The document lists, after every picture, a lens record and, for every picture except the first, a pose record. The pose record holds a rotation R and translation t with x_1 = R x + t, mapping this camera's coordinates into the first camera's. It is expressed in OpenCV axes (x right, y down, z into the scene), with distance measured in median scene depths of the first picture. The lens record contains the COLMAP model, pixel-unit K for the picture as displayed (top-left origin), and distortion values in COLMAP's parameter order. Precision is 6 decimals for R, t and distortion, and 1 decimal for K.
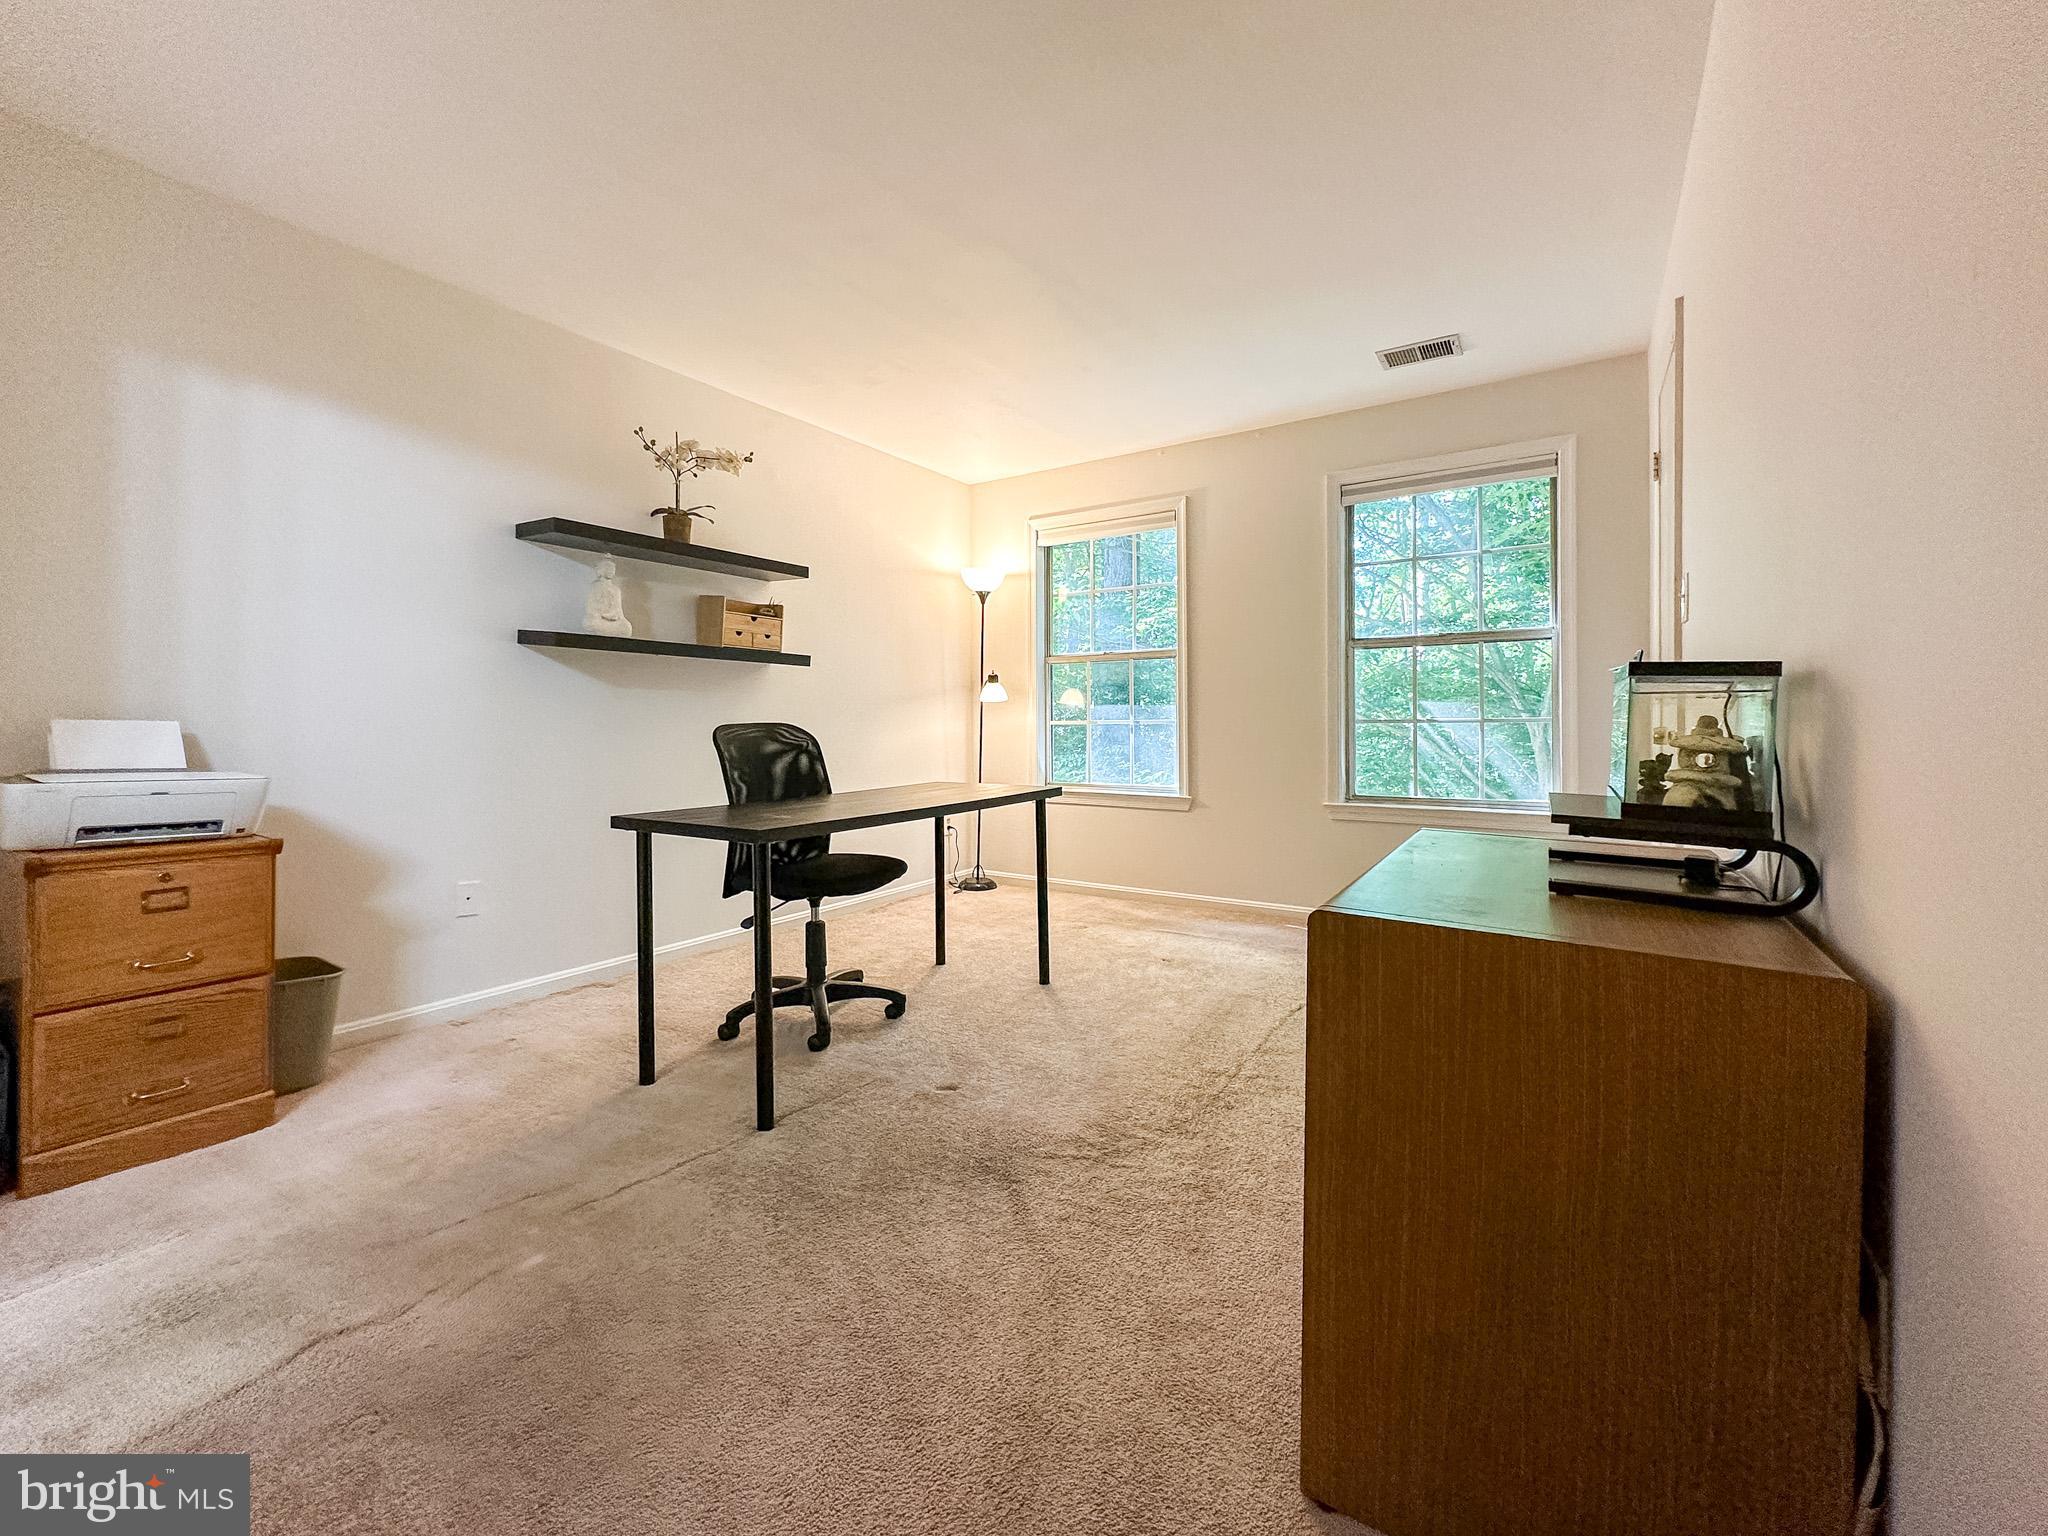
lens RADIAL K [[822.0, 0, 1068.2], [0, 822.0, 737.0], [0, 0, 1]] dist [-0.004516, 0.000566]
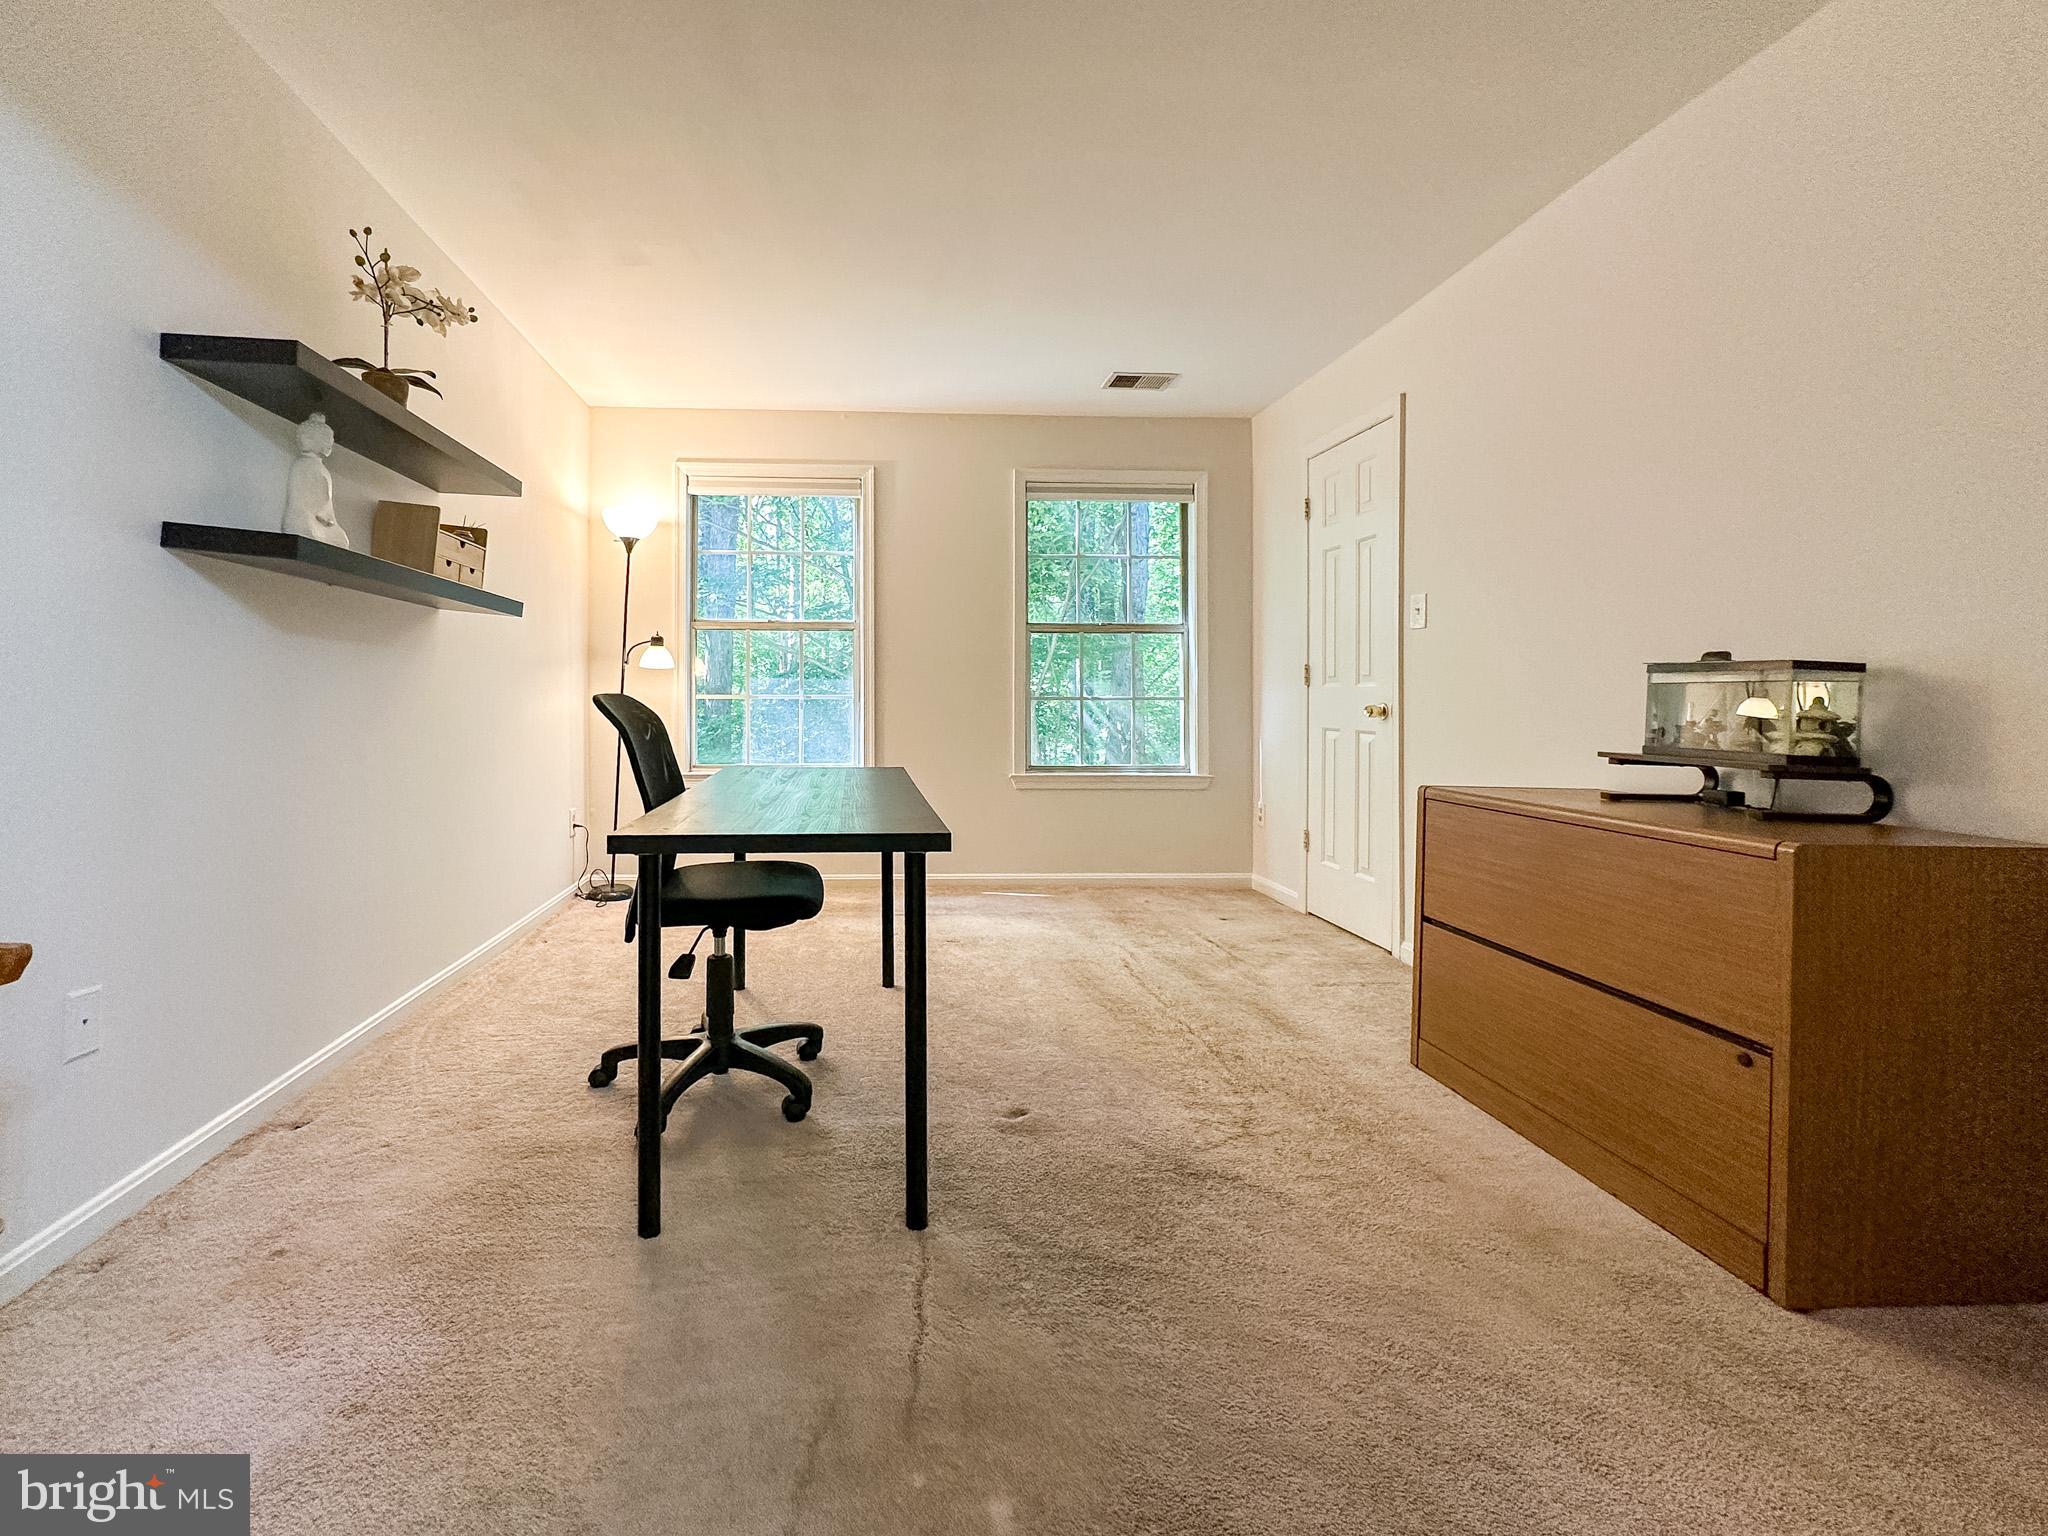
lens RADIAL K [[822.0, 0, 932.4], [0, 822.0, 703.7], [0, 0, 1]] dist [-0.004516, 0.000566]
pose [[0.828546, 0.005109, 0.559898, -0.437340], [0.001838, 0.999928, -0.011844, 0.000913], [-0.559918, 0.010842, 0.828477, 0.197565]]
